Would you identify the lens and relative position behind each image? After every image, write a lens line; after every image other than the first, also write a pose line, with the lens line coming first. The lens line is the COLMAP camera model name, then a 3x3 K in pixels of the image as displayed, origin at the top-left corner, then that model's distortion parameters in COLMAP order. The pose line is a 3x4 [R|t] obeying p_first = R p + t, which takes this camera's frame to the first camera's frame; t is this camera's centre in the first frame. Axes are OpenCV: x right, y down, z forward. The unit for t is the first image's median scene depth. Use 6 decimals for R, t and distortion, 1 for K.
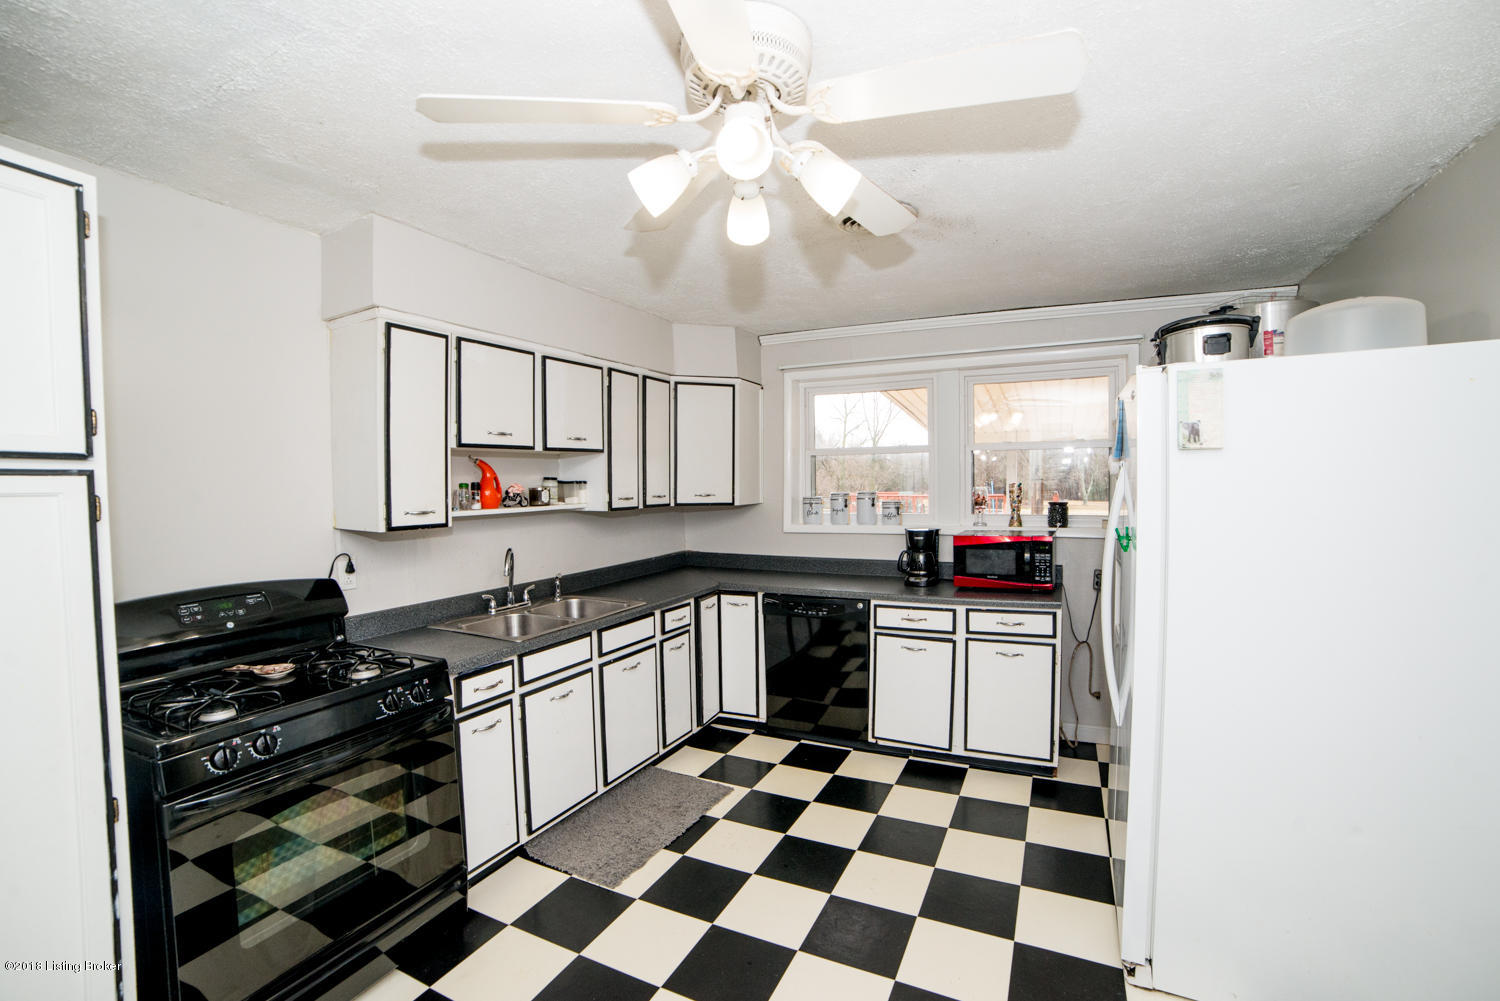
lens RADIAL K [[634.5, 0, 664.8], [0, 634.5, 508.8], [0, 0, 1]] dist [-0.107309, 0.037960]
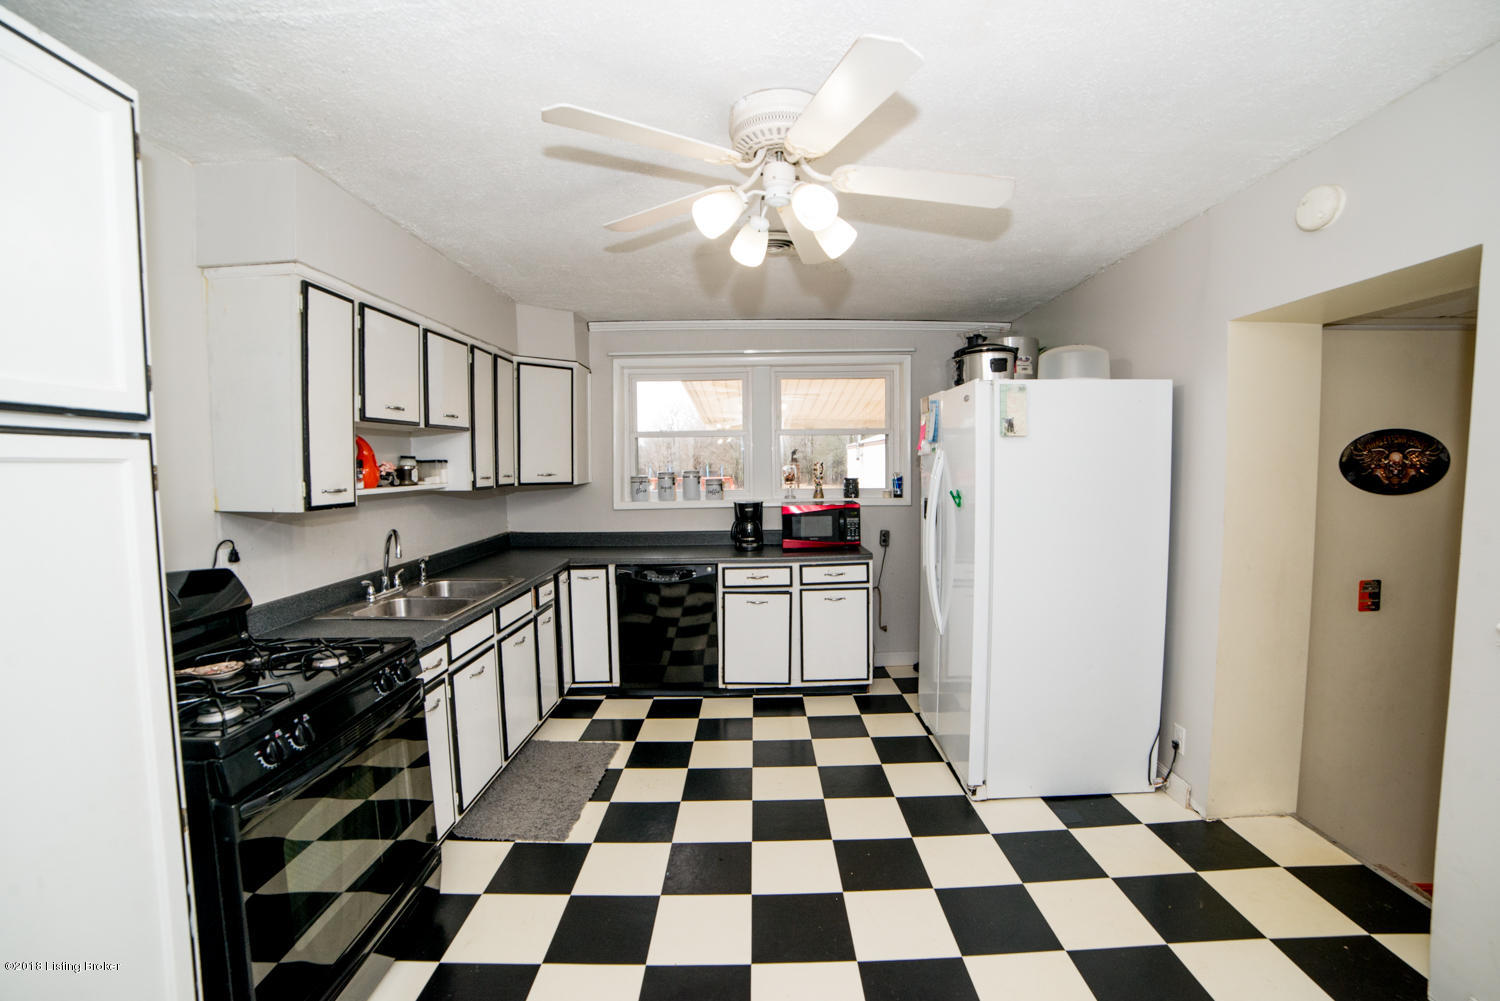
lens RADIAL K [[604.5, 0, 750.0], [0, 604.5, 500.5], [0, 0, 1]] dist [-0.056707, 0.000105]
pose [[0.900105, -0.024164, 0.435001, -0.109820], [0.015952, 0.999619, 0.022518, 0.005508], [-0.435380, -0.013329, 0.900148, -0.026752]]
